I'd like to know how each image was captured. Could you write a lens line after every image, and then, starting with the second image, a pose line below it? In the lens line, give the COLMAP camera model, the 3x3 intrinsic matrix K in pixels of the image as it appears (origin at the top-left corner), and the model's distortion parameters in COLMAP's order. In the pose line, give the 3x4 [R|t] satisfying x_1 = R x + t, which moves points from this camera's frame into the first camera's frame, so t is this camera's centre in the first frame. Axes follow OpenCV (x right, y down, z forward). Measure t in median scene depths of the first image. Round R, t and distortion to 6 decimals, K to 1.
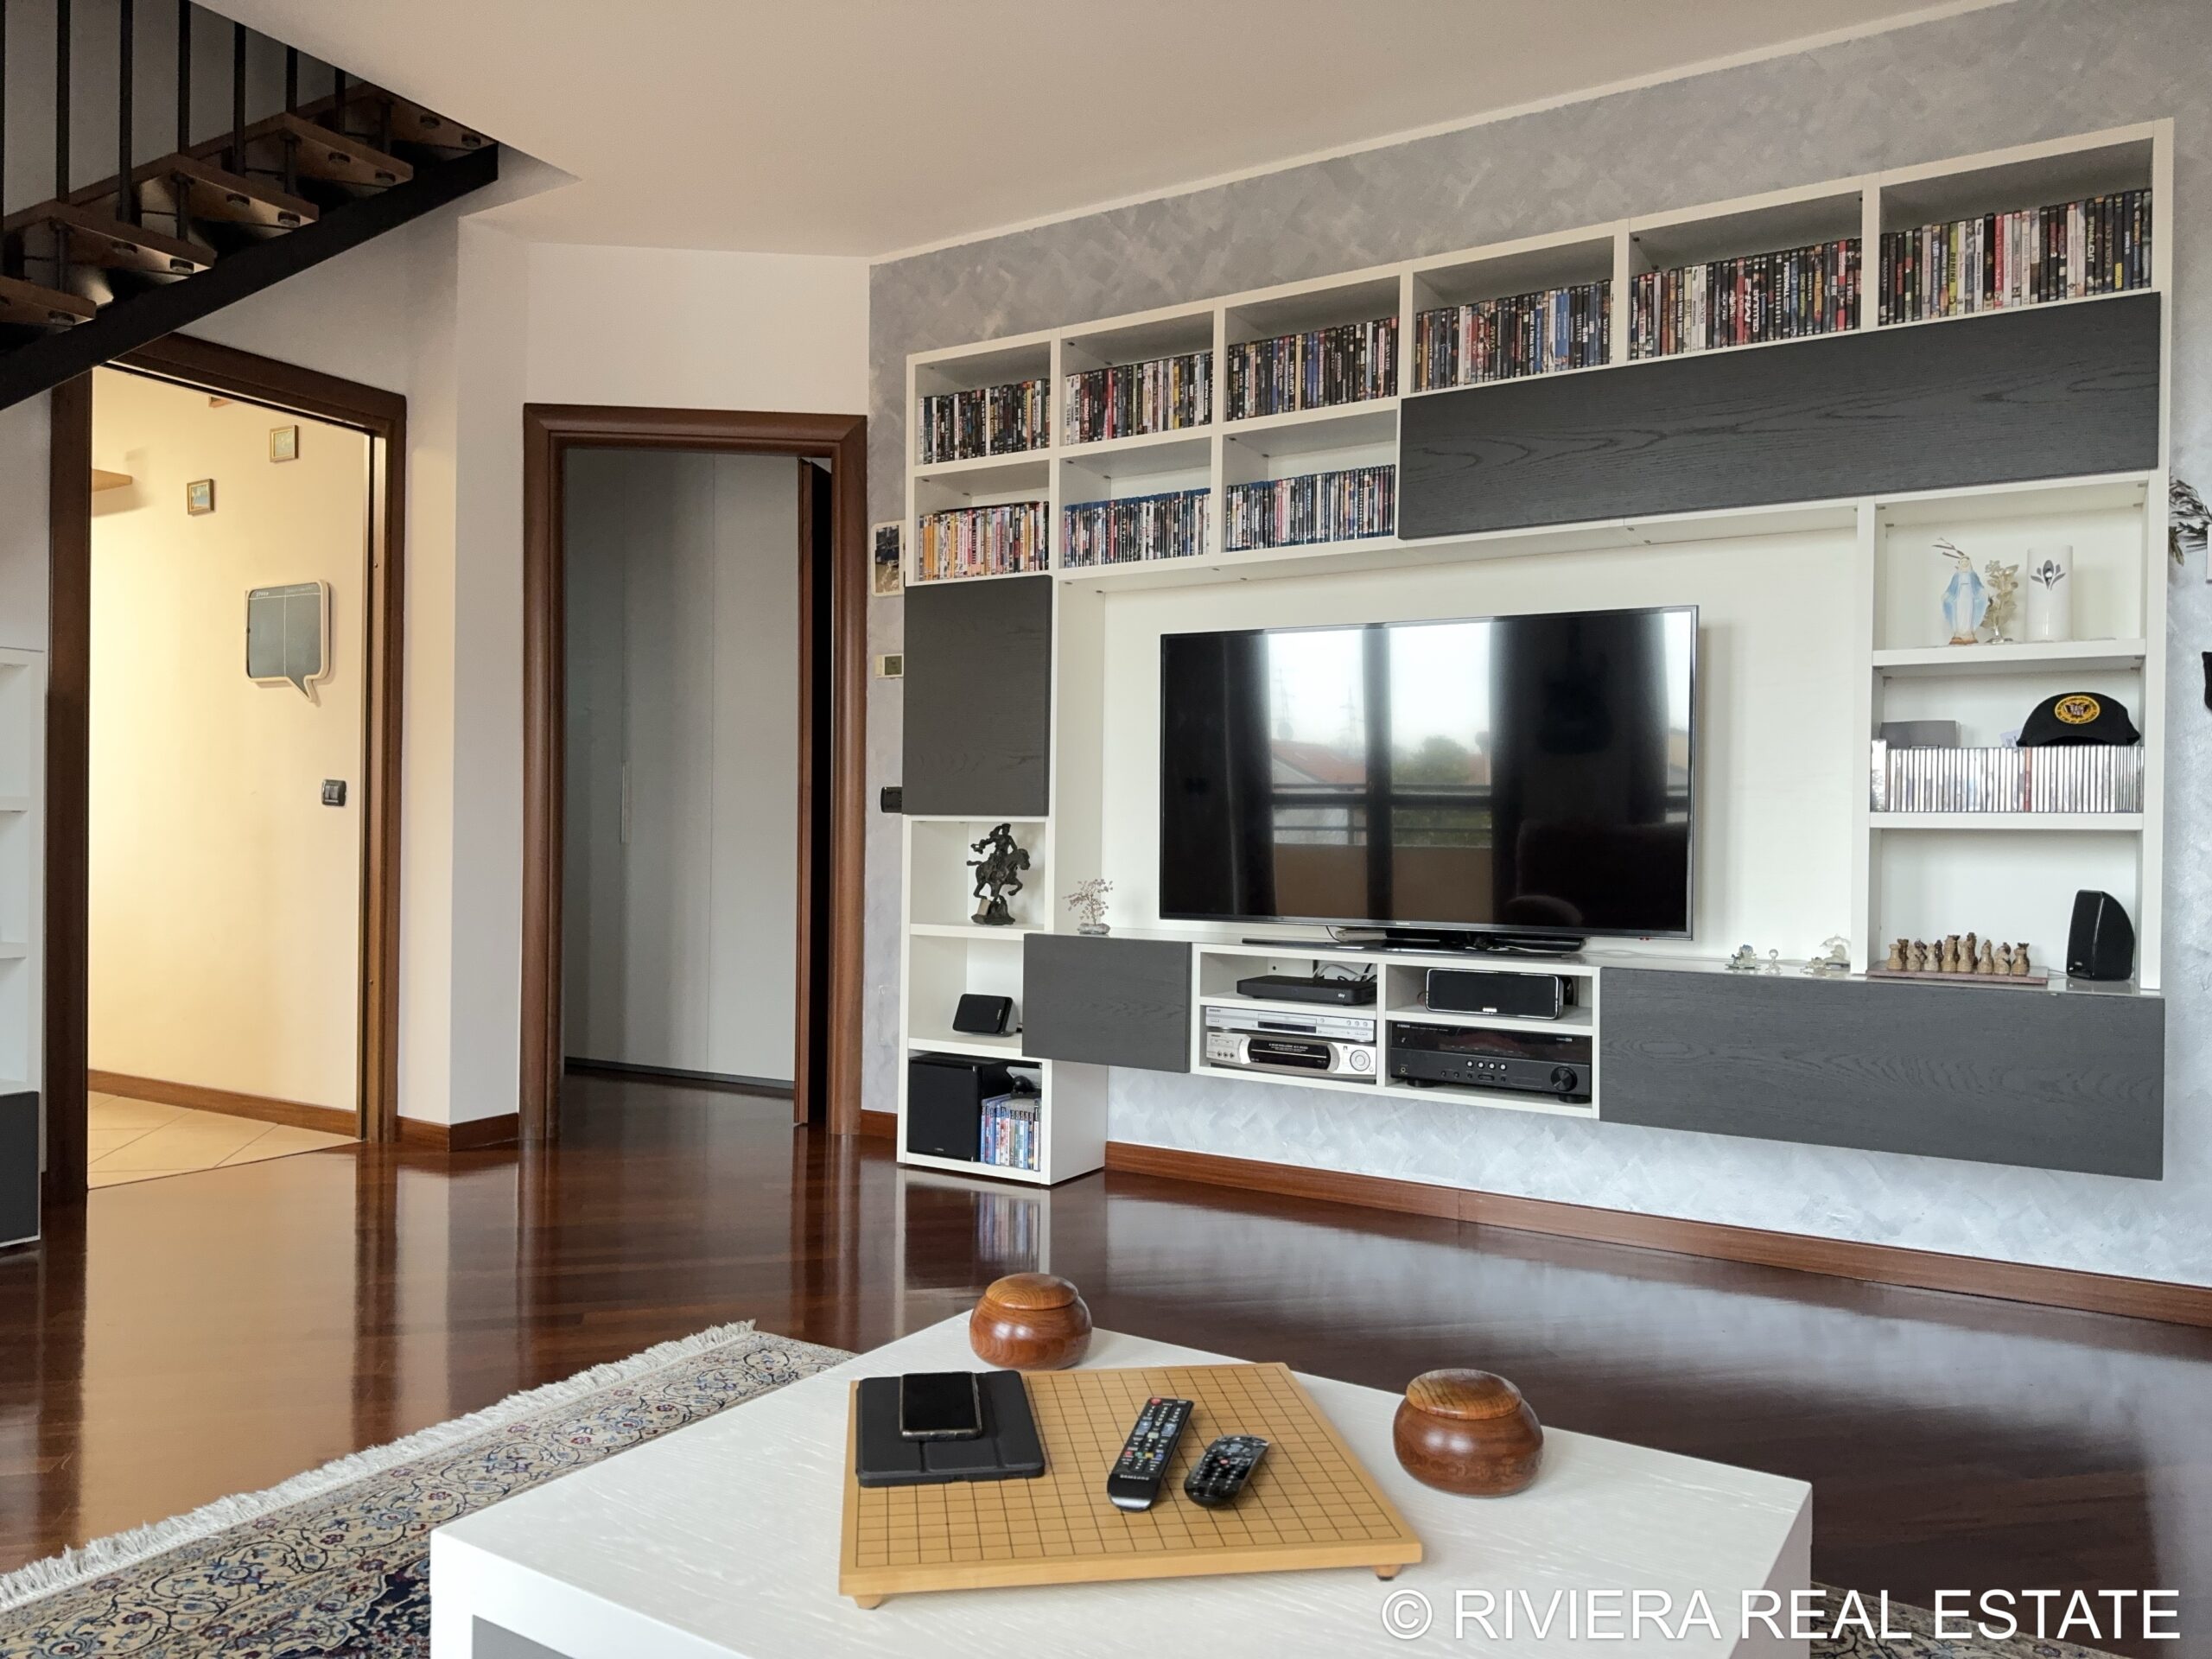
lens RADIAL K [[1547.5, 0, 1106.5], [0, 1547.5, 842.5], [0, 0, 1]] dist [0.084166, -0.105328]
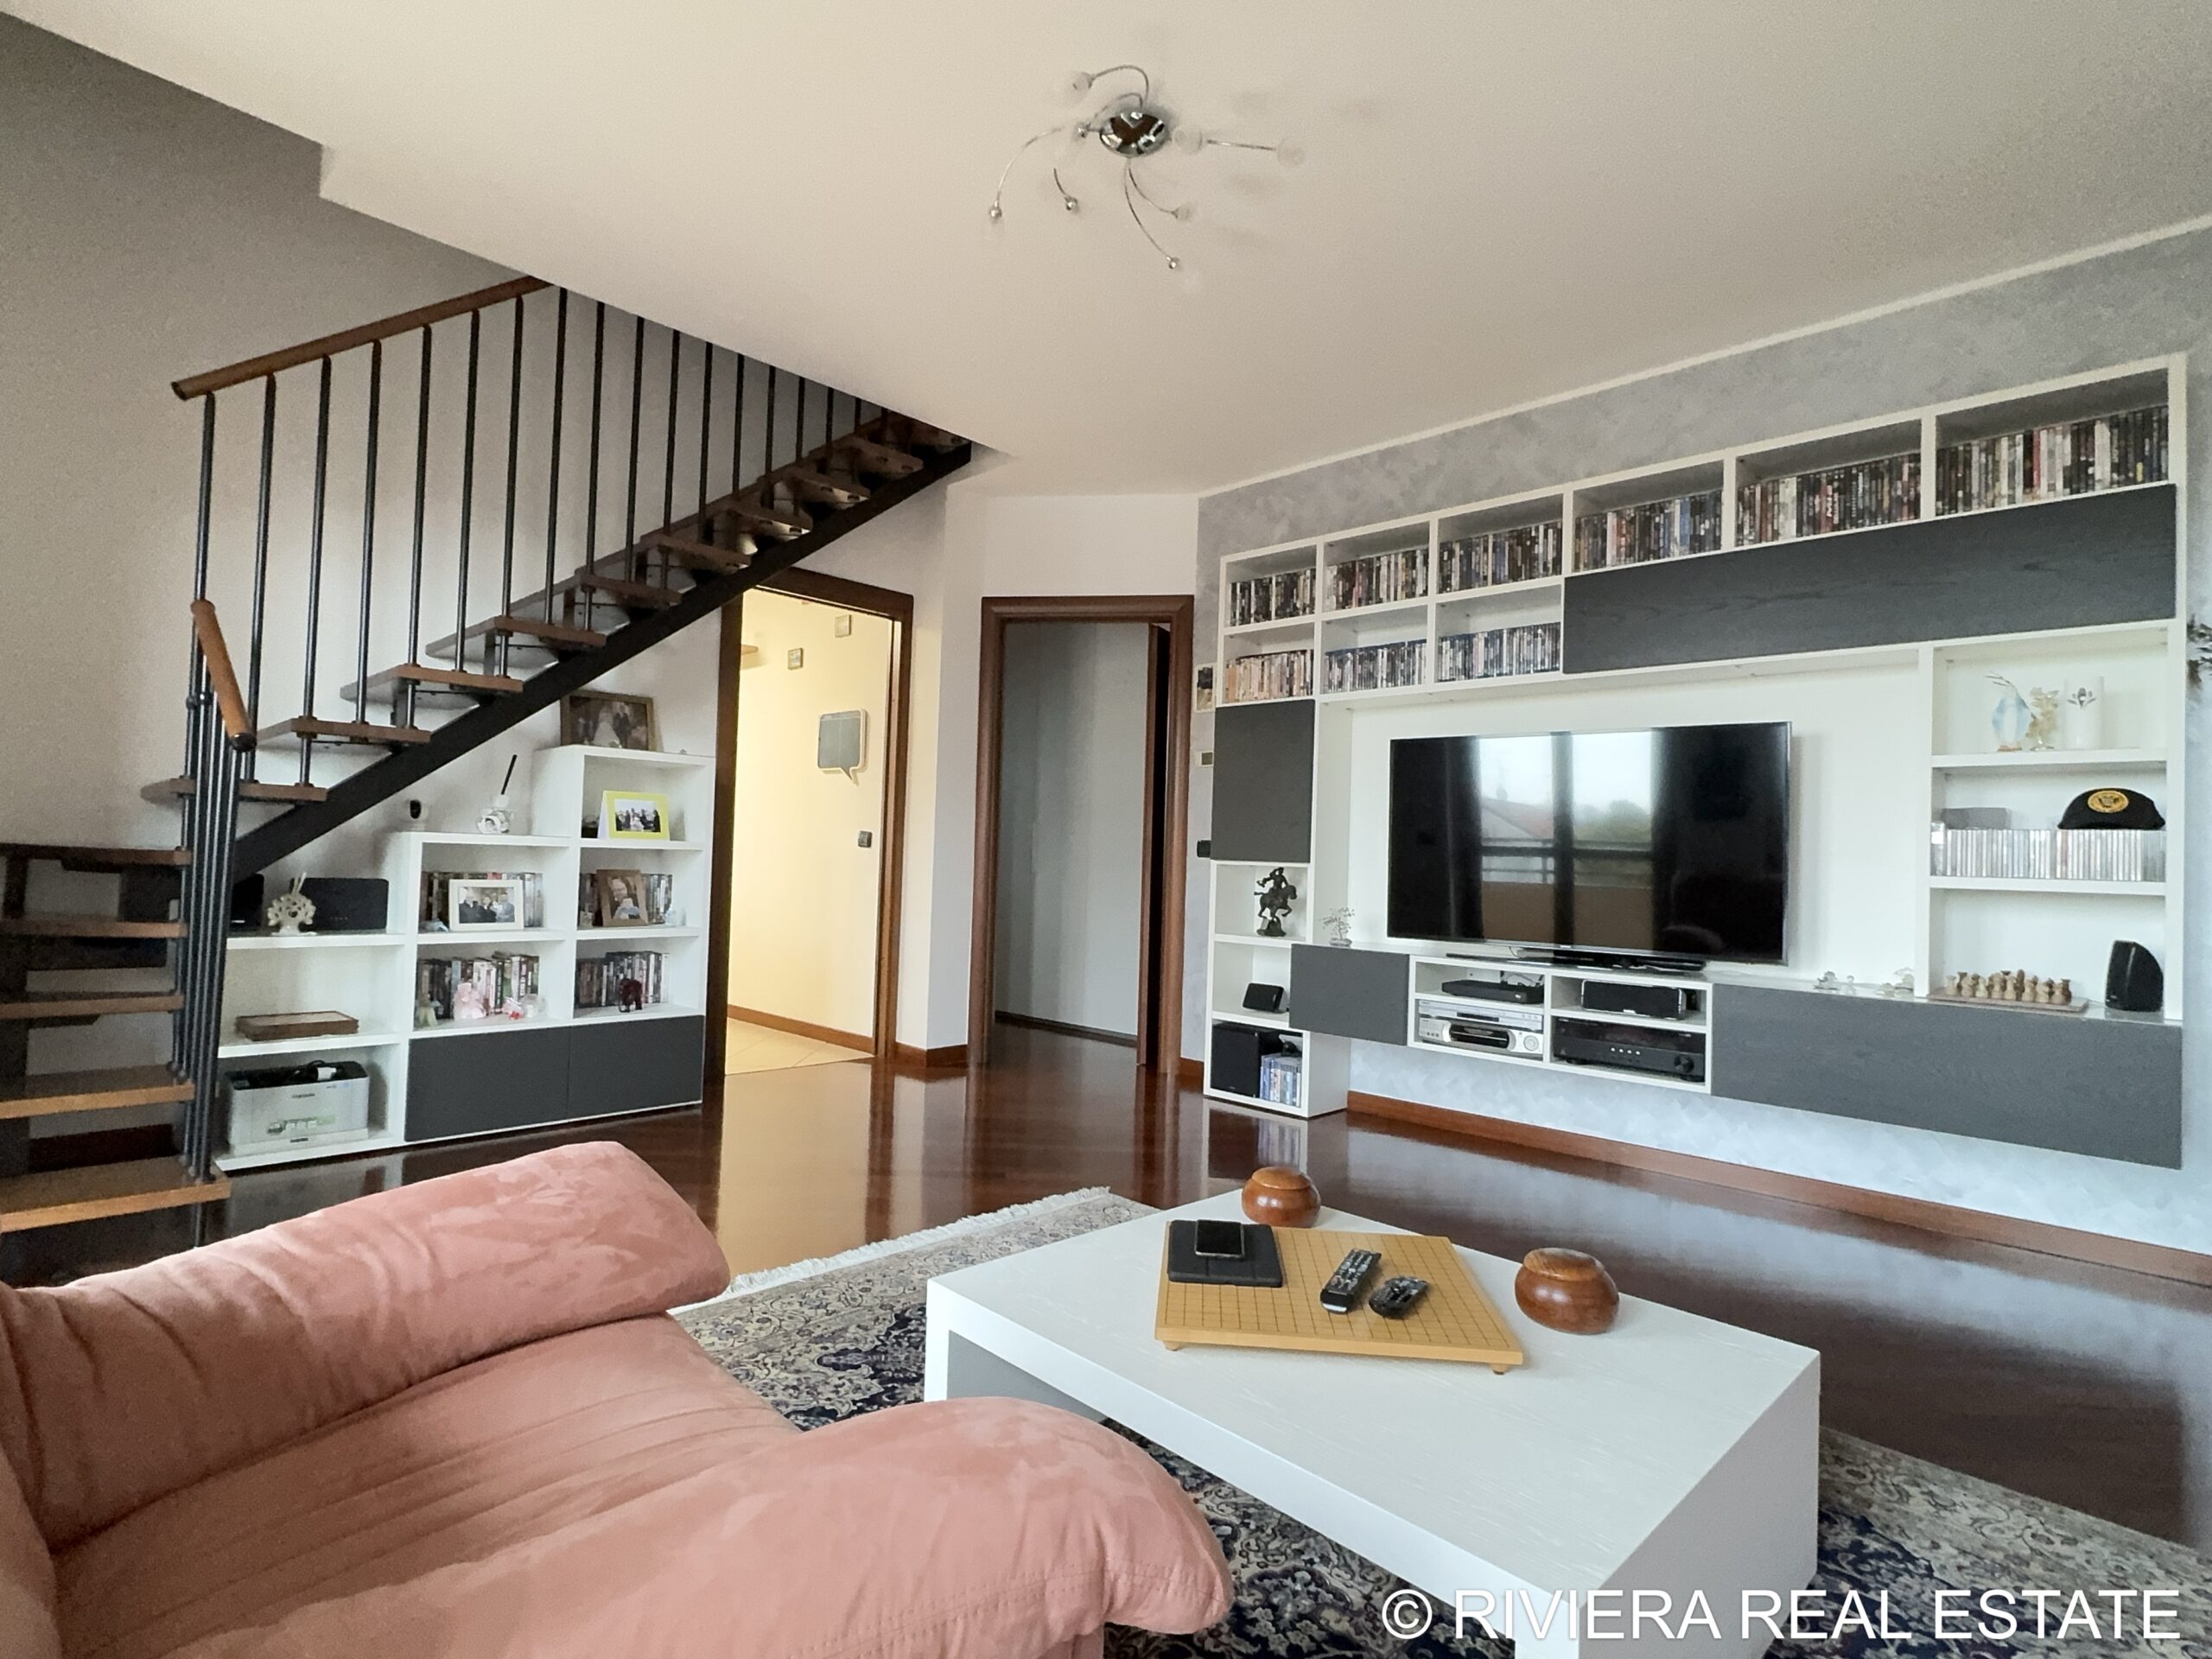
lens RADIAL K [[1100.6, 0, 1104.9], [0, 1100.6, 827.1], [0, 0, 1]] dist [-0.002322, 0.000356]
pose [[0.973072, 0.012639, -0.230156, 0.014076], [-0.021791, 0.999068, -0.037267, -0.009064], [0.229471, 0.041279, 0.972440, -0.062691]]
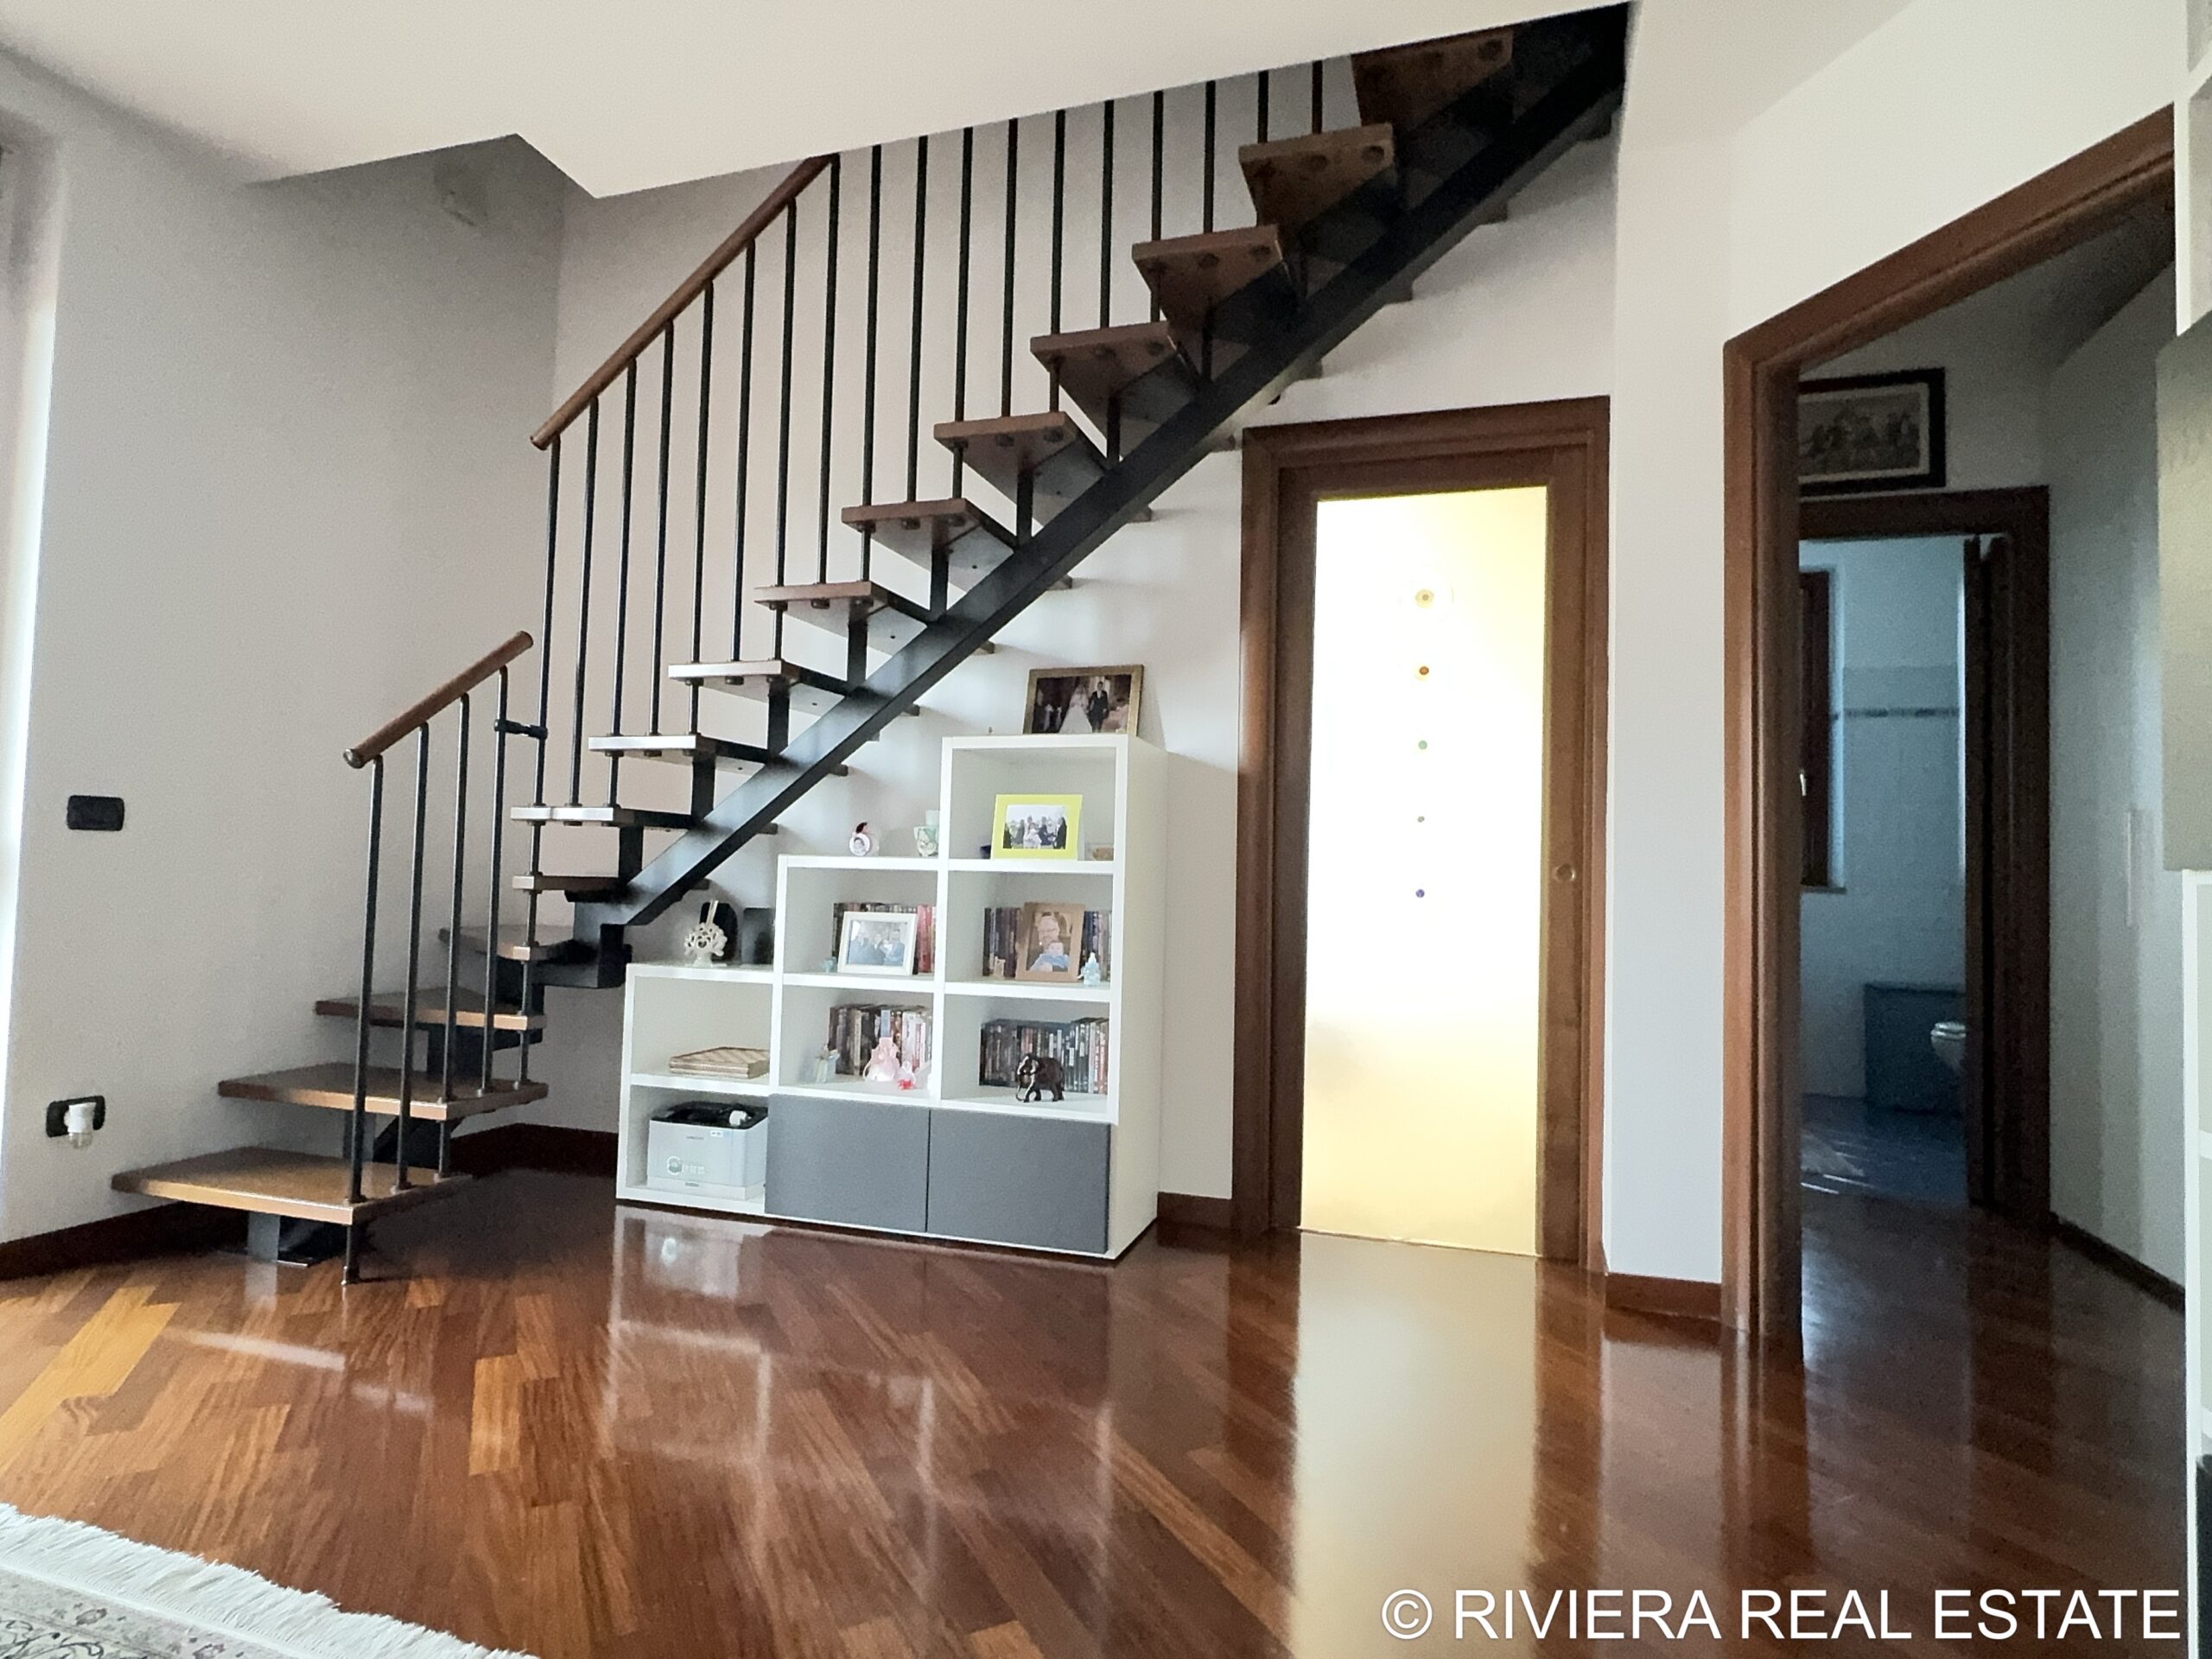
lens RADIAL K [[1193.3, 0, 1108.1], [0, 1193.3, 815.8], [0, 0, 1]] dist [0.001905, -0.003836]
pose [[0.227381, -0.056639, -0.972157, 0.151522], [-0.024743, 0.997649, -0.063911, -0.005637], [0.973491, 0.038586, 0.225445, 0.761539]]
